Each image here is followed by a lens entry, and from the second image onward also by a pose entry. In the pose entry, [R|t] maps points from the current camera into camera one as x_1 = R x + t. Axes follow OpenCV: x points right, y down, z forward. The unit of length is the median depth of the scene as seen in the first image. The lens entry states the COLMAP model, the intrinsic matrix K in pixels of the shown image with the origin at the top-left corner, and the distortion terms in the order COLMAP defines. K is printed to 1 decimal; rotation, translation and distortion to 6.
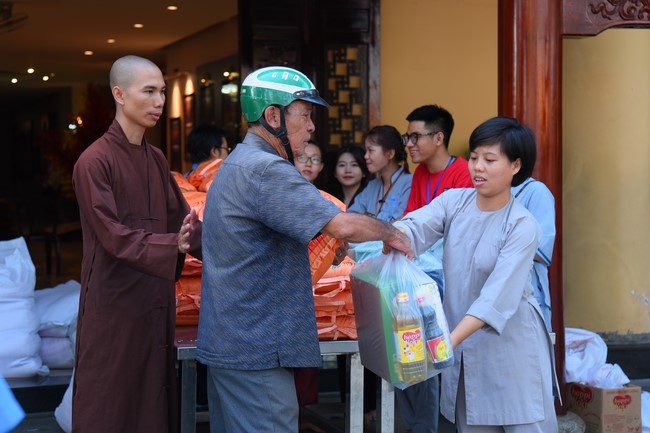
lens RADIAL K [[1271.9, 0, 318.9], [0, 1271.9, 212.9], [0, 0, 1]] dist [0.304737, 0.000000]
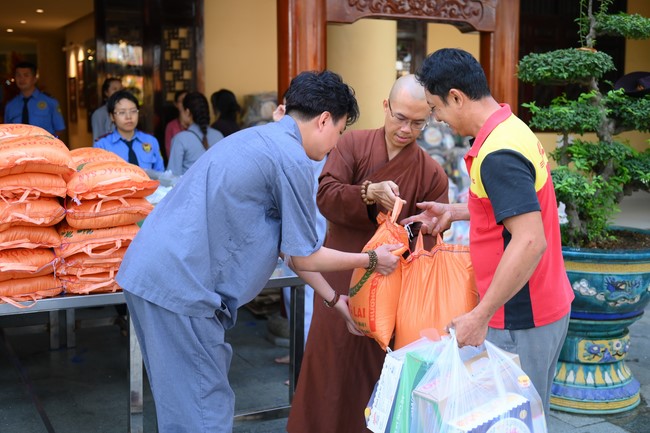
lens RADIAL K [[820.2, 0, 325.8], [0, 820.2, 214.1], [0, 0, 1]] dist [-0.048187, 0.000000]
pose [[0.986622, -0.009014, 0.162775, 0.052292], [-0.005773, 0.995912, 0.090144, -0.021483], [-0.162922, -0.089878, 0.982537, 0.186607]]
